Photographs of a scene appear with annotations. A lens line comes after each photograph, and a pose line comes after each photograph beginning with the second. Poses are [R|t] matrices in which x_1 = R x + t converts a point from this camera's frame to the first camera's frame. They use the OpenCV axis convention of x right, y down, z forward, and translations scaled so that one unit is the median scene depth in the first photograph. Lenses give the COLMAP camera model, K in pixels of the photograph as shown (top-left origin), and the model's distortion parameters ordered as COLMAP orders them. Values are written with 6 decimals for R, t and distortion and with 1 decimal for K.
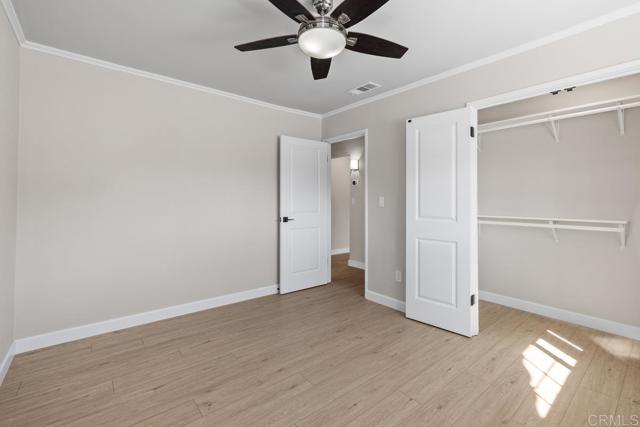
lens RADIAL K [[288.6, 0, 320.6], [0, 288.6, 200.2], [0, 0, 1]] dist [0.000320, 0.000087]
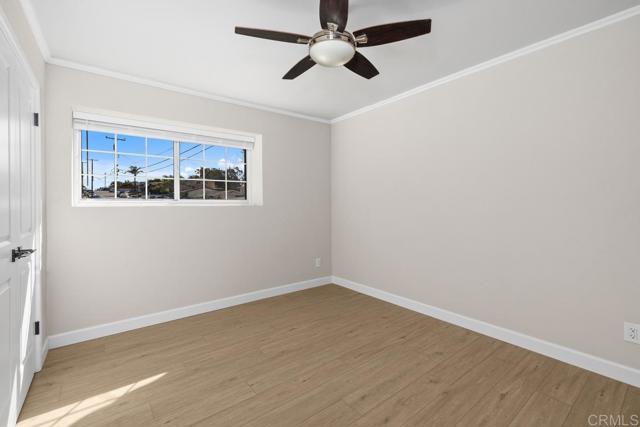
lens RADIAL K [[277.6, 0, 322.1], [0, 277.6, 203.5], [0, 0, 1]] dist [-0.004180, -0.000480]
pose [[-0.999469, 0.008293, 0.031517, 0.005305], [0.008440, 0.999954, 0.004529, -0.005036], [-0.031478, 0.004793, -0.999493, 1.387335]]
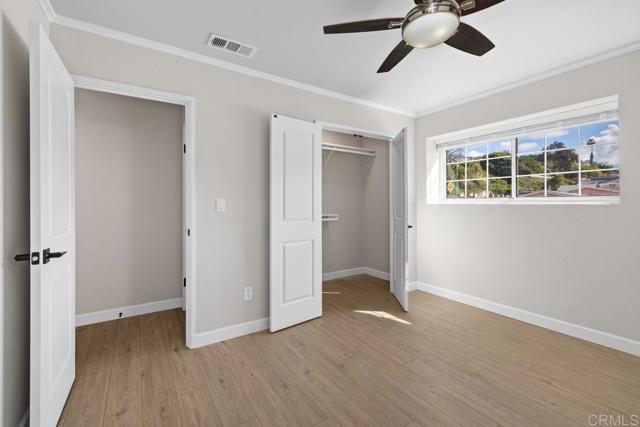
lens RADIAL K [[277.6, 0, 322.1], [0, 277.6, 203.5], [0, 0, 1]] dist [-0.004180, -0.000480]
pose [[0.096103, -0.006177, 0.995352, -0.625918], [-0.000316, 0.999981, 0.006237, -0.003072], [-0.995371, -0.000914, 0.096099, 0.868156]]
